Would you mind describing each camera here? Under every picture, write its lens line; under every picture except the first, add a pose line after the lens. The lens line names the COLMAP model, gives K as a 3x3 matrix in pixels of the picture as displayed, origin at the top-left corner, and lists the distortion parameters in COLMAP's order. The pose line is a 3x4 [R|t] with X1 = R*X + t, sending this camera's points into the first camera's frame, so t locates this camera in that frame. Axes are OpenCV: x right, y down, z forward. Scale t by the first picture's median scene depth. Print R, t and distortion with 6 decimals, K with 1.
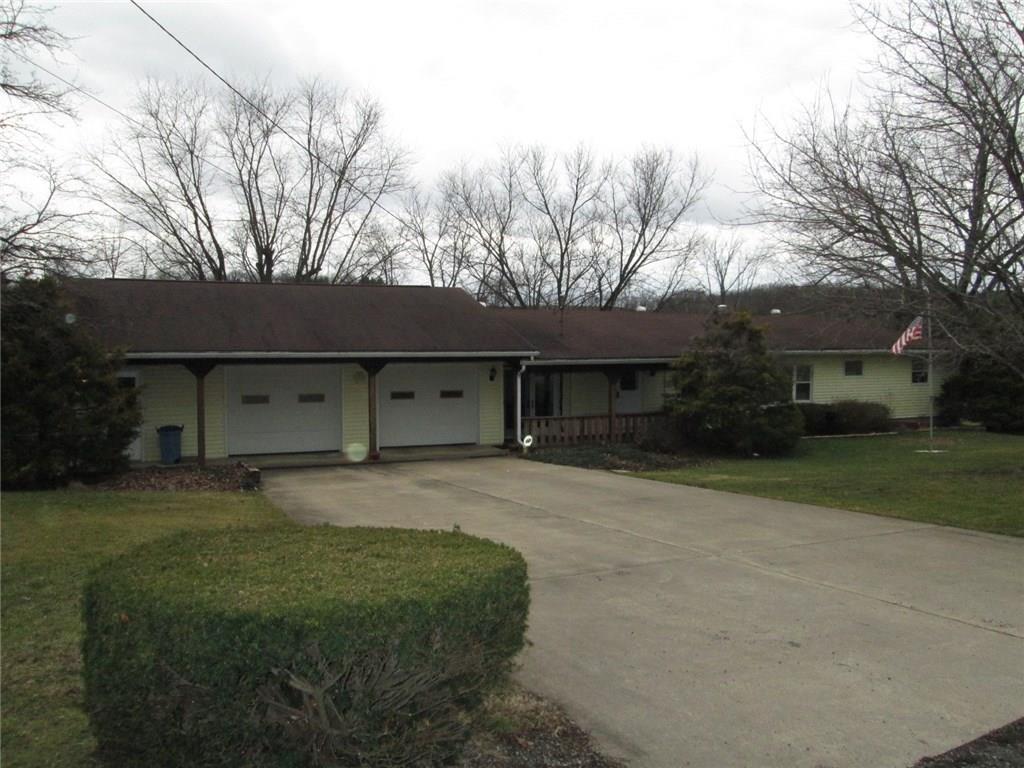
lens RADIAL K [[856.1, 0, 510.8], [0, 856.1, 380.2], [0, 0, 1]] dist [-0.039276, 0.011001]
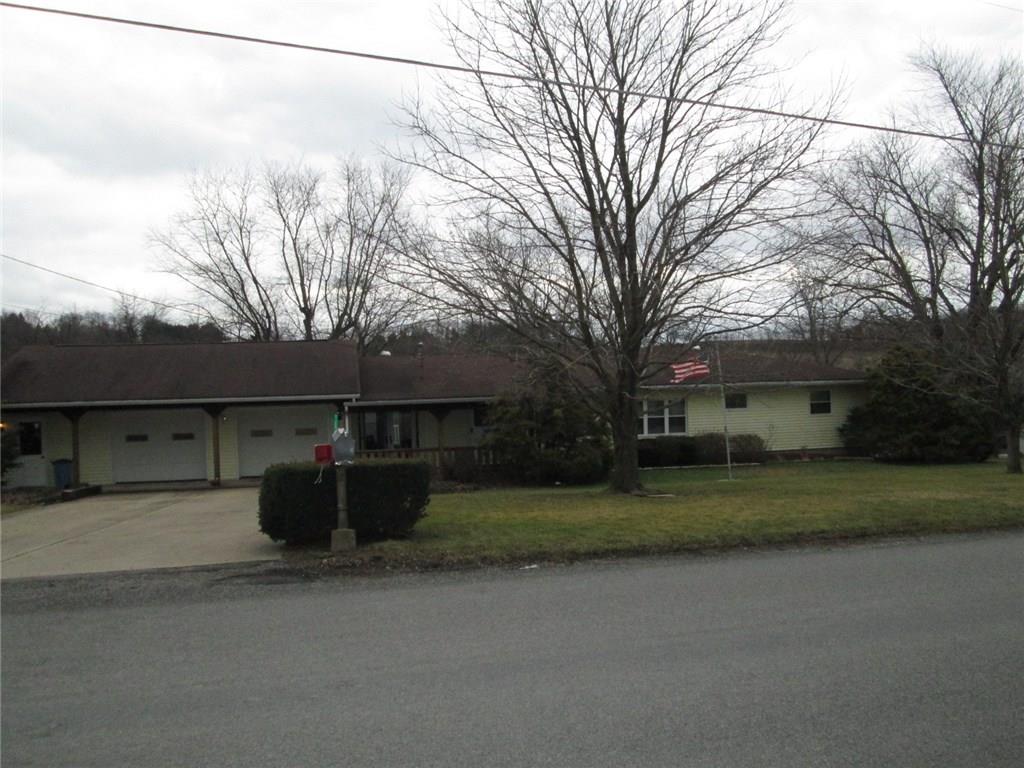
lens RADIAL K [[856.1, 0, 510.9], [0, 856.1, 392.7], [0, 0, 1]] dist [-0.039276, 0.011001]
pose [[0.972102, -0.025742, -0.233141, 0.476271], [0.018590, 0.999288, -0.032825, 0.006350], [0.233820, 0.027575, 0.971889, -0.085300]]
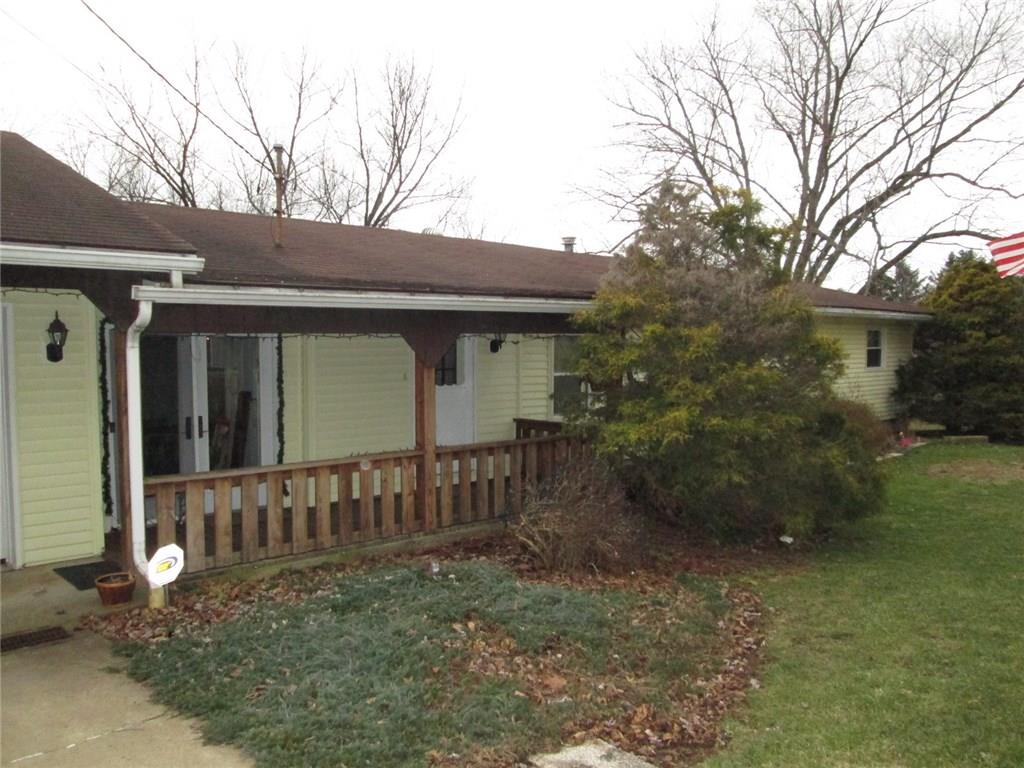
lens RADIAL K [[856.1, 0, 505.4], [0, 856.1, 387.4], [0, 0, 1]] dist [-0.039276, 0.011001]
pose [[0.950367, -0.018958, 0.310552, 0.038071], [0.015869, 0.999796, 0.012468, 0.008697], [-0.310725, -0.006921, 0.950475, 0.645650]]
